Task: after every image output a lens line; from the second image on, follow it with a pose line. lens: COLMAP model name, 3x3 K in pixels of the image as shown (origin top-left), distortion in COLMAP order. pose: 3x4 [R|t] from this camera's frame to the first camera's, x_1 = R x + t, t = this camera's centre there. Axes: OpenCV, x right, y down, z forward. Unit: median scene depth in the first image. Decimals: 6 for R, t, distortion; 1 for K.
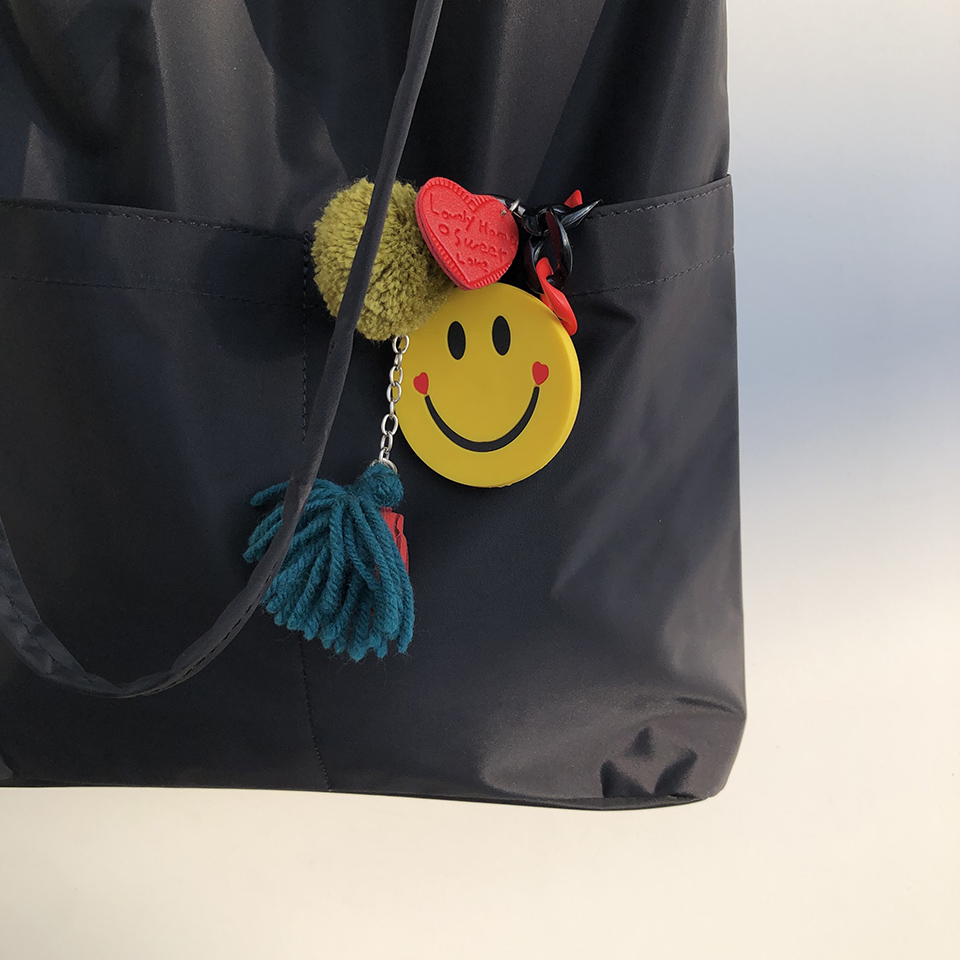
lens RADIAL K [[1063.5, 0, 480.0], [0, 1063.5, 480.0], [0, 0, 1]] dist [0.115223, -0.238492]
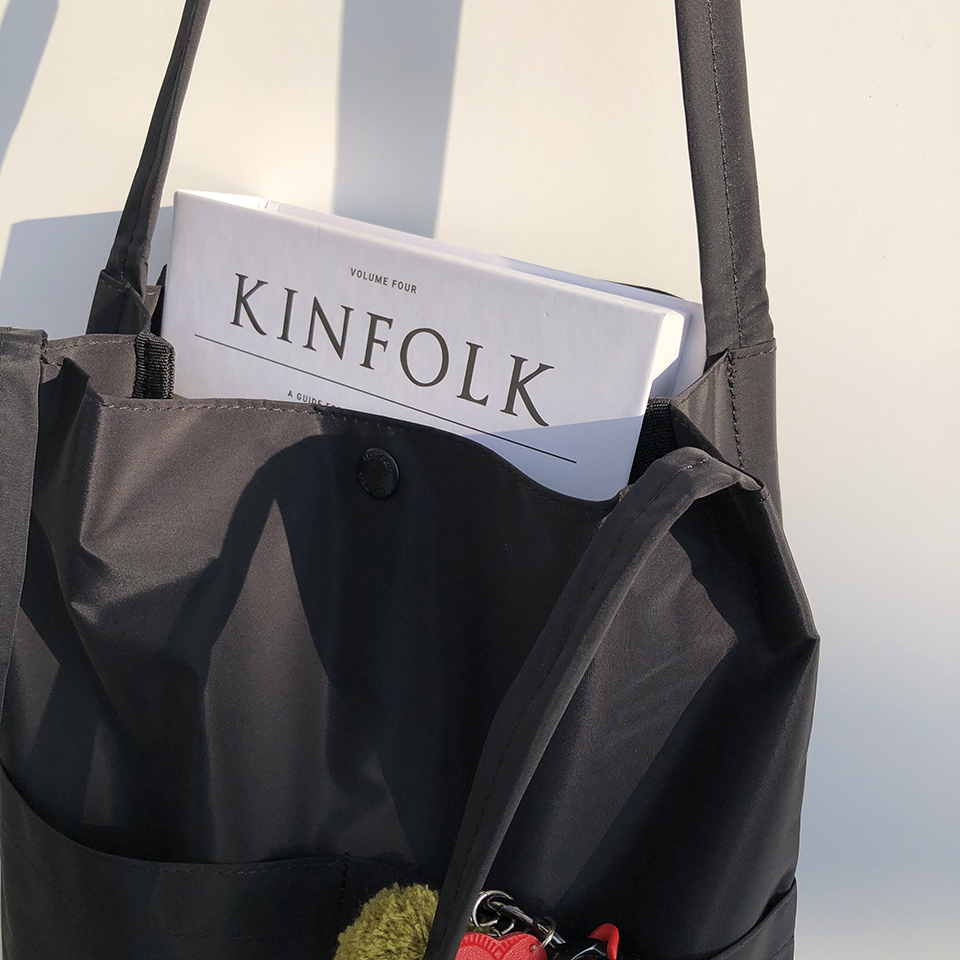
lens RADIAL K [[1063.5, 0, 480.0], [0, 1063.5, 480.0], [0, 0, 1]] dist [0.115223, -0.238492]
pose [[0.982558, 0.114892, -0.146216, 0.064799], [-0.099178, 0.988906, 0.110587, -0.722544], [0.157300, -0.094157, 0.983052, 0.089300]]
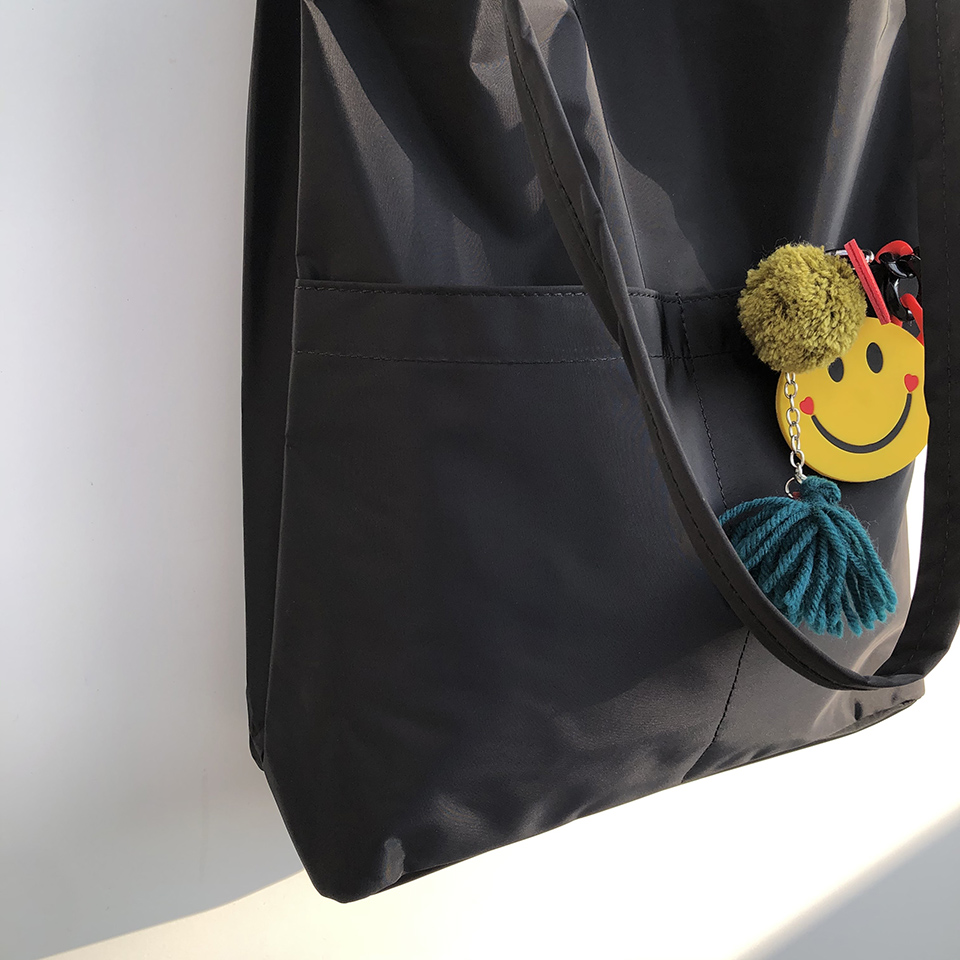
lens RADIAL K [[1071.3, 0, 480.0], [0, 1071.3, 480.0], [0, 0, 1]] dist [-0.003063, -0.037951]
pose [[0.881821, -0.175175, 0.437842, -0.928715], [0.184359, 0.982617, 0.021831, -0.103416], [-0.434055, 0.061469, 0.898787, 0.077742]]
